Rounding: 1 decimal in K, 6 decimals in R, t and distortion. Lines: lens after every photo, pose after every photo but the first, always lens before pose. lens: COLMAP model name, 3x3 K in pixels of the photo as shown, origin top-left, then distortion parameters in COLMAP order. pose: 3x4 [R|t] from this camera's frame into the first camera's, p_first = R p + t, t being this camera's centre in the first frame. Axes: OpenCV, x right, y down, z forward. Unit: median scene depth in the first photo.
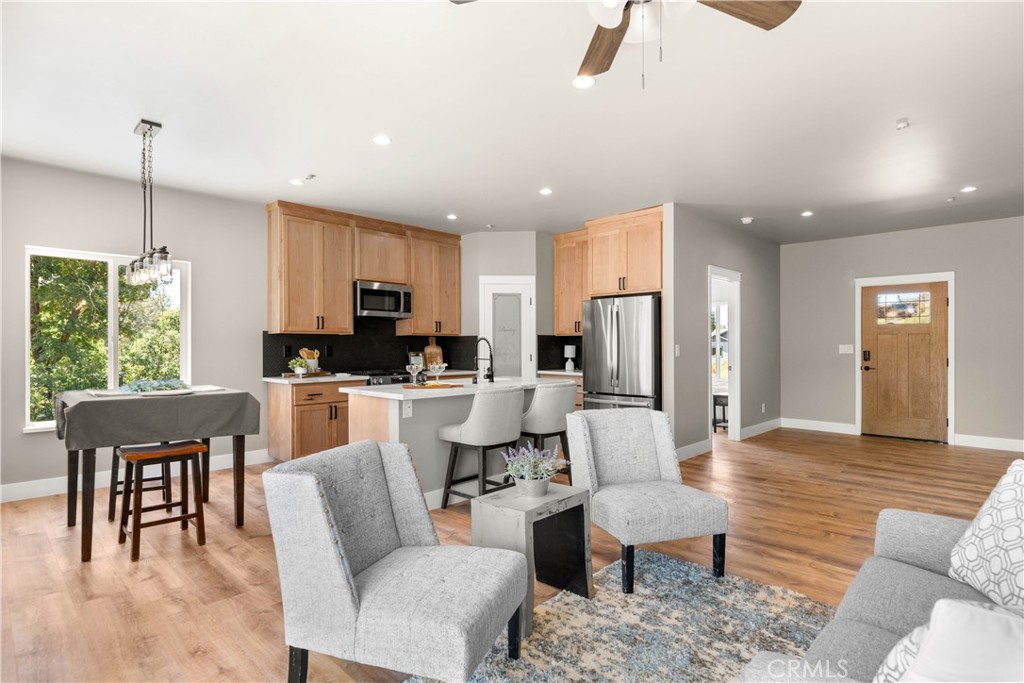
lens RADIAL K [[515.4, 0, 511.0], [0, 515.4, 345.7], [0, 0, 1]] dist [-0.010155, 0.002203]
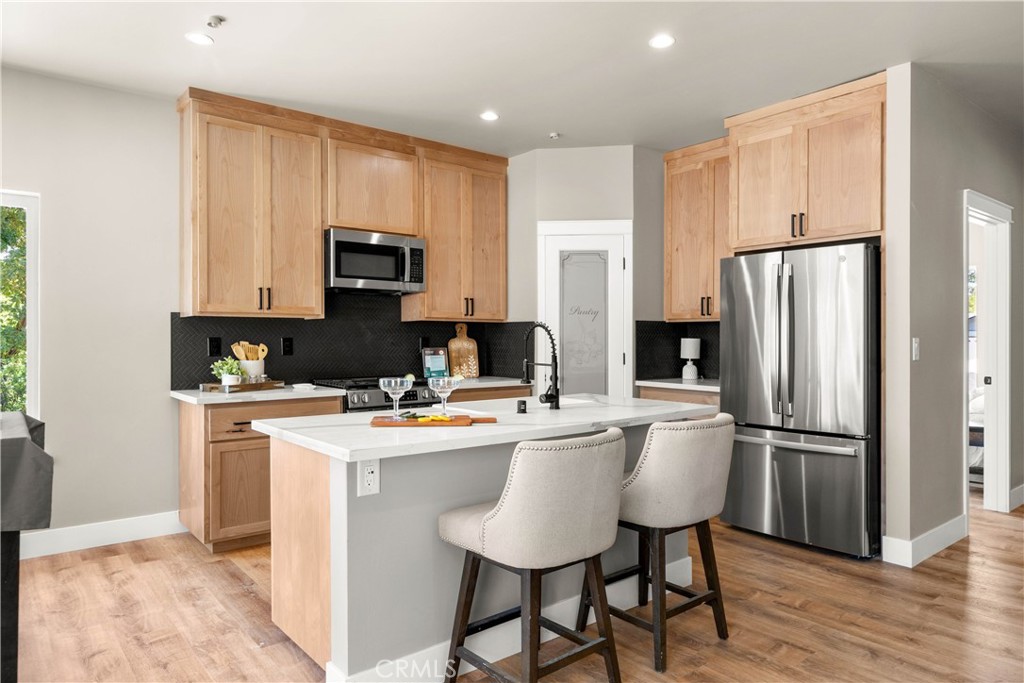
lens RADIAL K [[648.8, 0, 506.0], [0, 648.8, 338.7], [0, 0, 1]] dist [-0.003609, 0.004796]
pose [[0.992506, 0.003932, -0.122131, -0.005374], [-0.003684, 0.999991, 0.002252, -0.001103], [0.122138, -0.001785, 0.992511, 0.251814]]
